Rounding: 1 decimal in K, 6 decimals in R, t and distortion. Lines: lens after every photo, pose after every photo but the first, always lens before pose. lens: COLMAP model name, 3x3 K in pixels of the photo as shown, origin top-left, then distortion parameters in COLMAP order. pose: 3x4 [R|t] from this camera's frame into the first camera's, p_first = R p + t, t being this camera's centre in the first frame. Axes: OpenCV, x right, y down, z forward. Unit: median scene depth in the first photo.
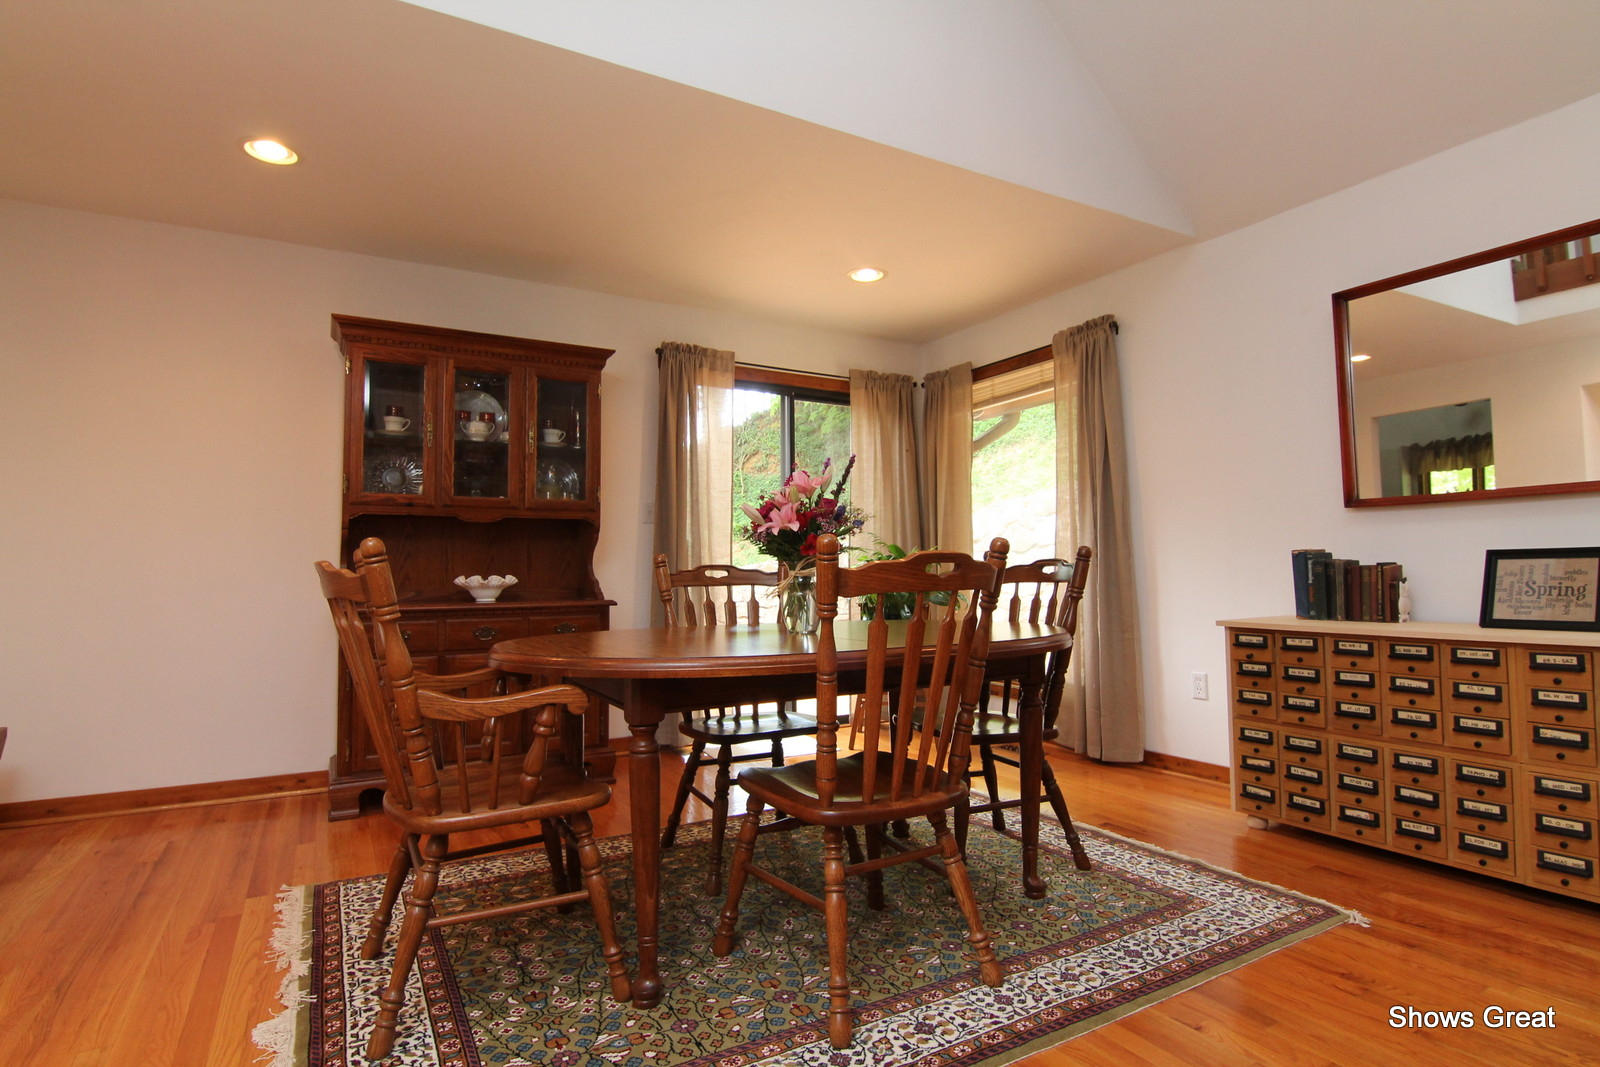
lens RADIAL K [[818.9, 0, 800.0], [0, 818.9, 533.5], [0, 0, 1]] dist [-0.015953, -0.001510]
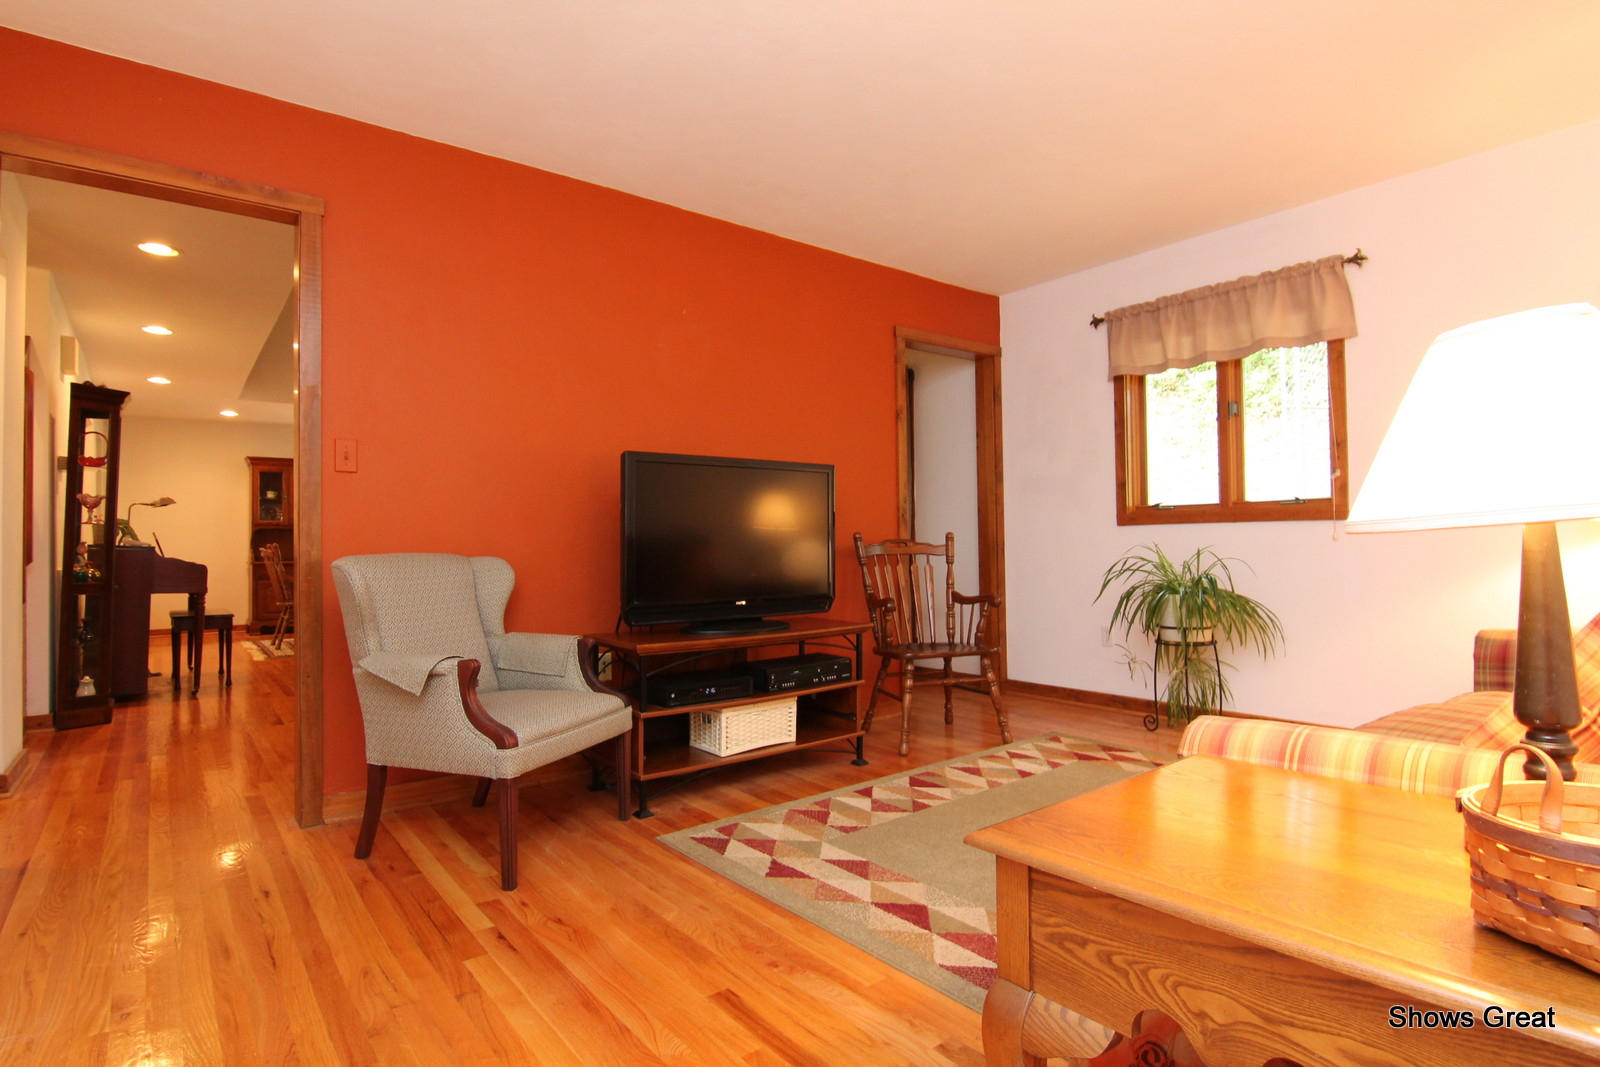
lens RADIAL K [[821.0, 0, 797.0], [0, 821.0, 529.7], [0, 0, 1]] dist [-0.007322, -0.012064]
pose [[0.990300, -0.000592, 0.138943, 0.827889], [-0.003325, 0.999604, 0.027959, -0.096341], [-0.138904, -0.028149, 0.989906, -1.869619]]
